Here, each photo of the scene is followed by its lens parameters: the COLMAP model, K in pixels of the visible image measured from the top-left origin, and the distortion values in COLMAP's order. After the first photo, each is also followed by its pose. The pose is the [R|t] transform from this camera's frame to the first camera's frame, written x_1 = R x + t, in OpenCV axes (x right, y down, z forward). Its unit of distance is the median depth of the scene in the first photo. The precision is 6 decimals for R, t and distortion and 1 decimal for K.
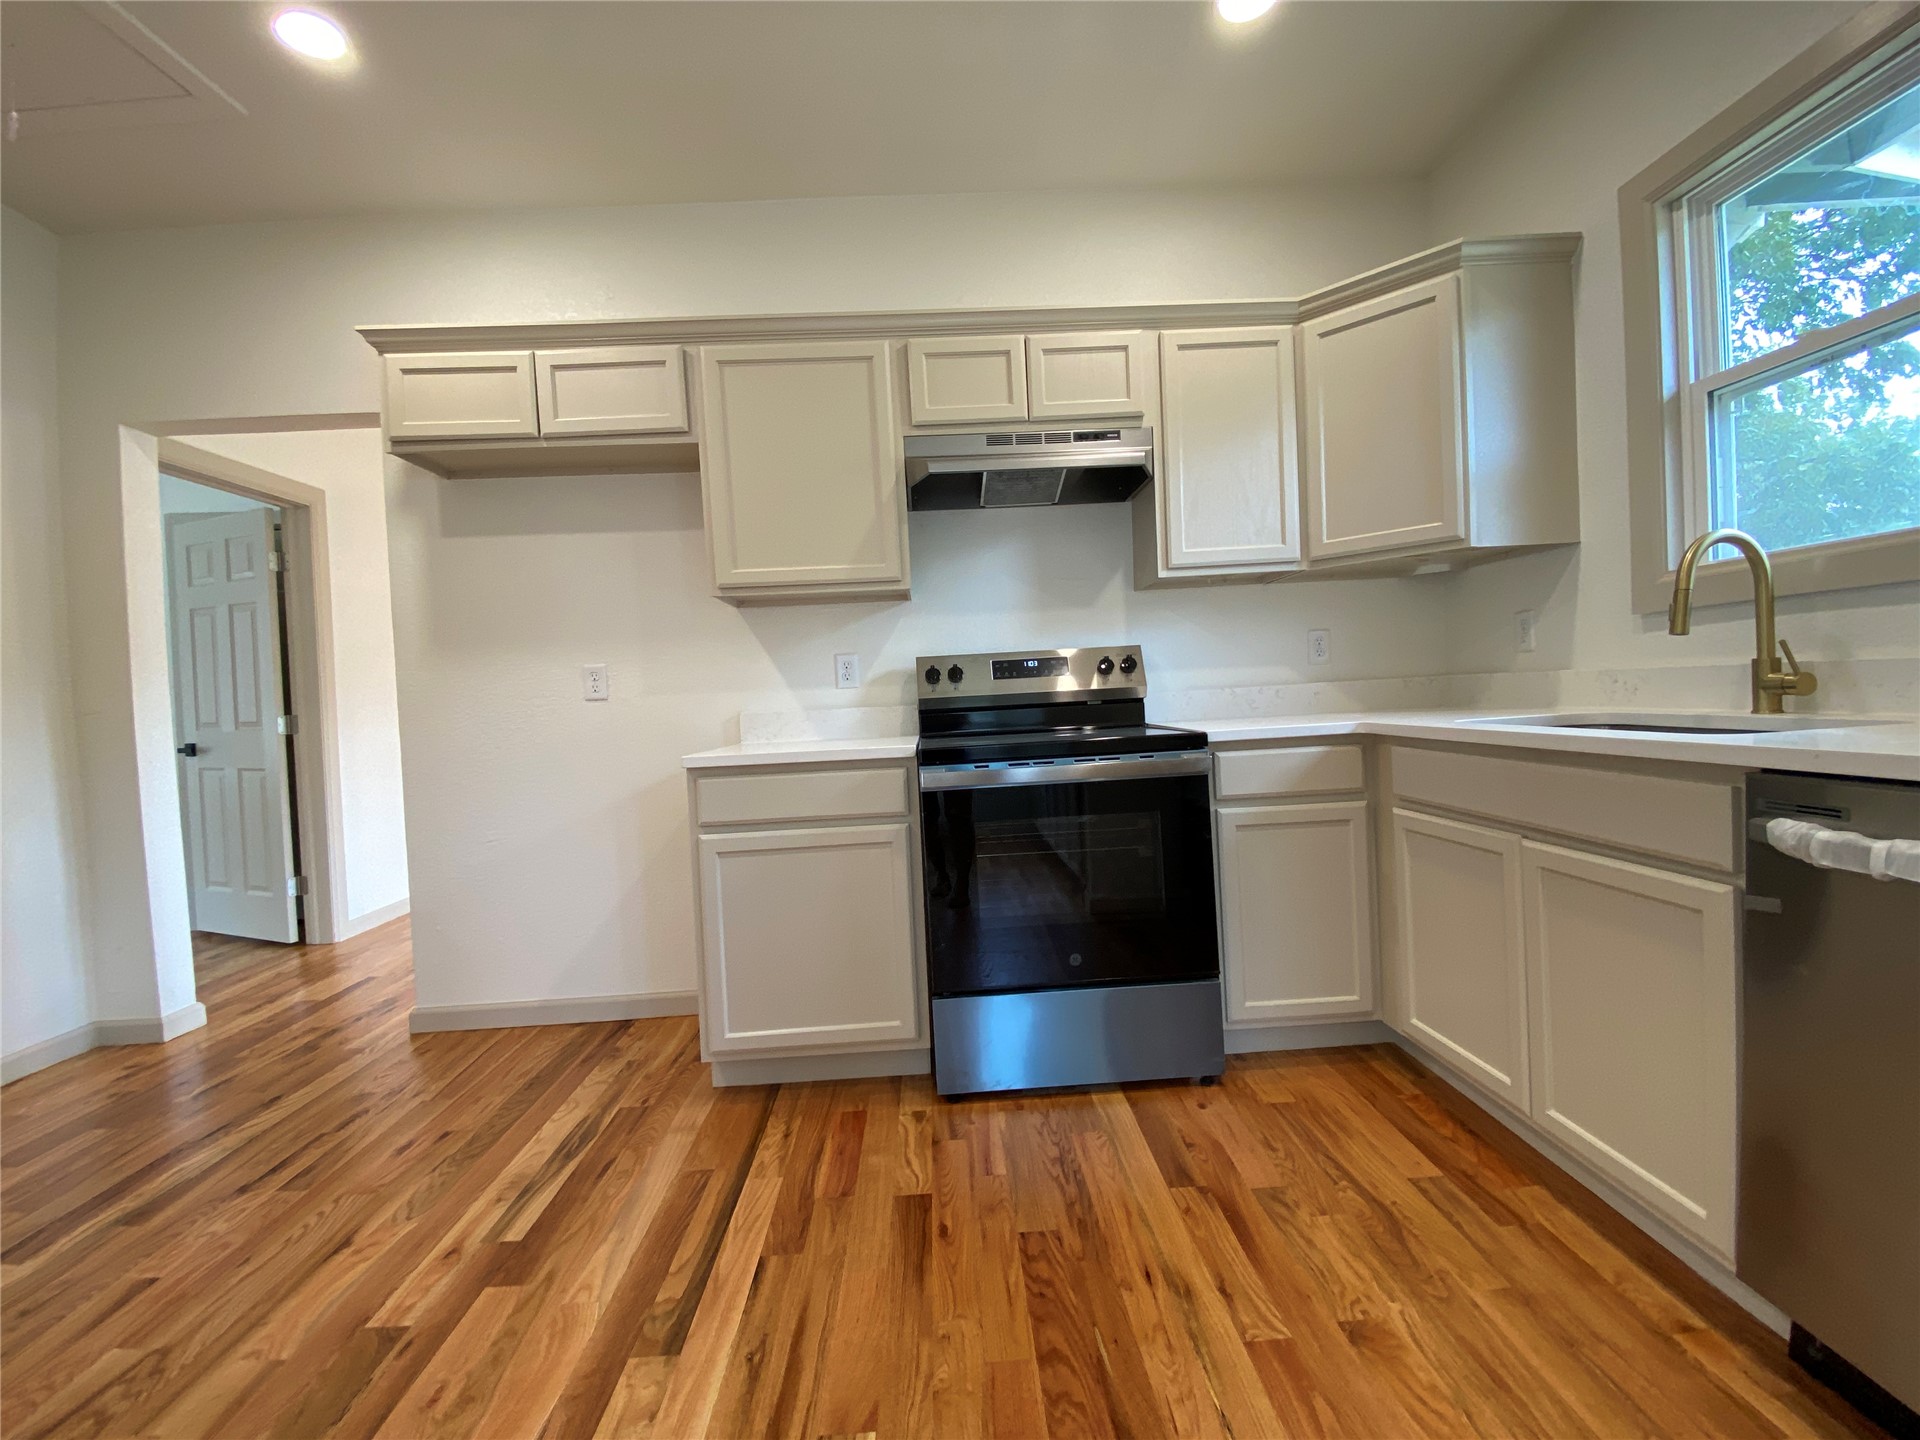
lens RADIAL K [[784.2, 0, 968.4], [0, 784.2, 712.3], [0, 0, 1]] dist [0.016555, -0.012909]
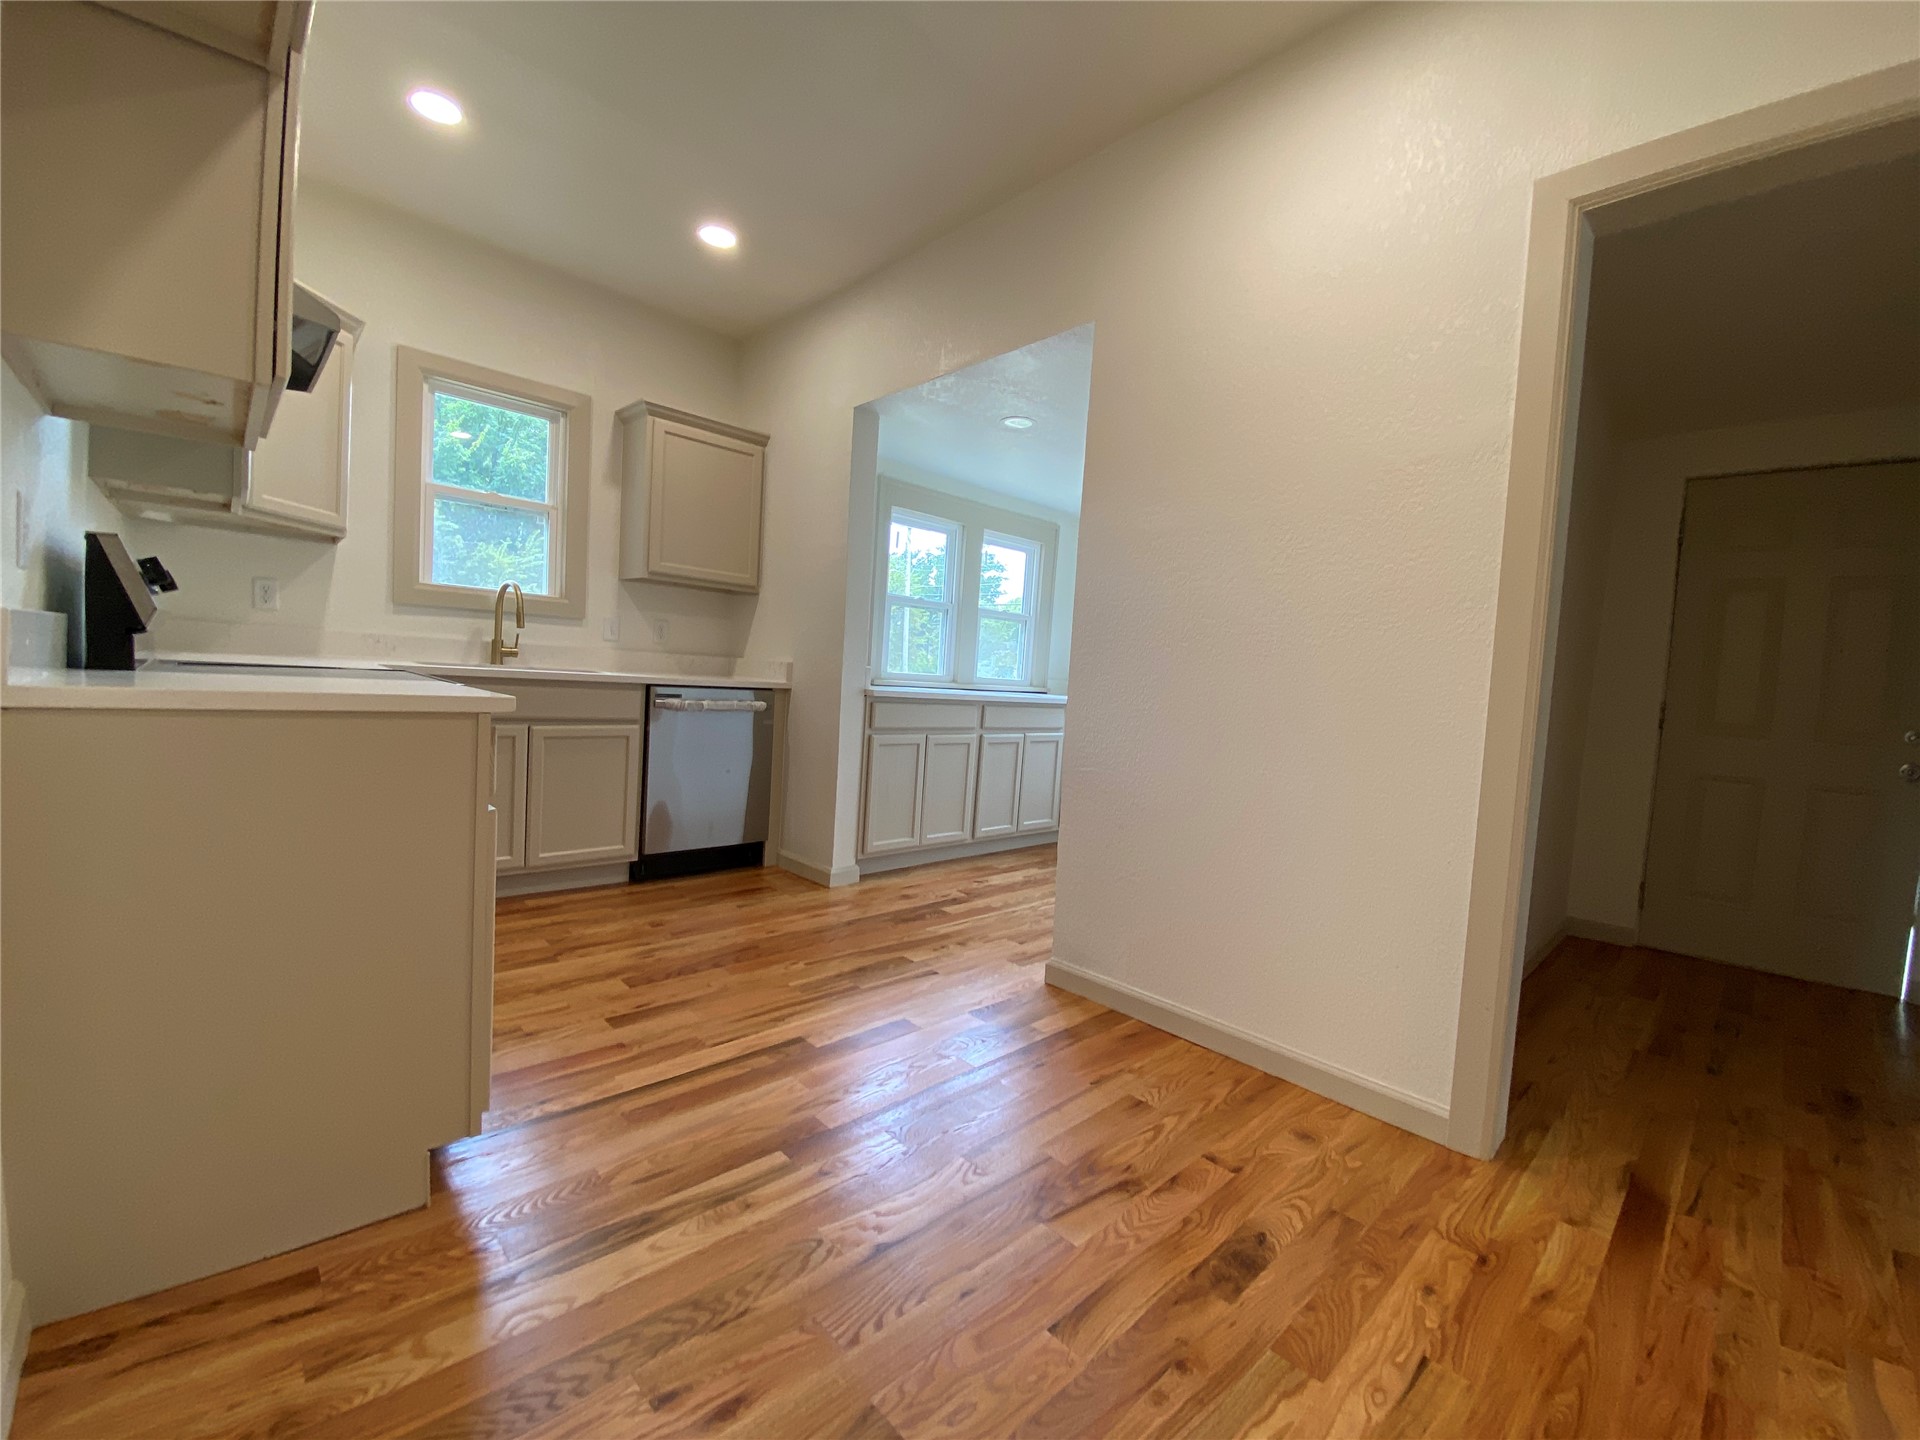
lens RADIAL K [[784.2, 0, 947.0], [0, 784.2, 721.9], [0, 0, 1]] dist [0.016555, -0.012909]
pose [[-0.656386, -0.030176, 0.753821, -1.480952], [-0.012716, 0.999500, 0.028939, 0.080849], [-0.754318, 0.009409, -0.656442, 1.516979]]
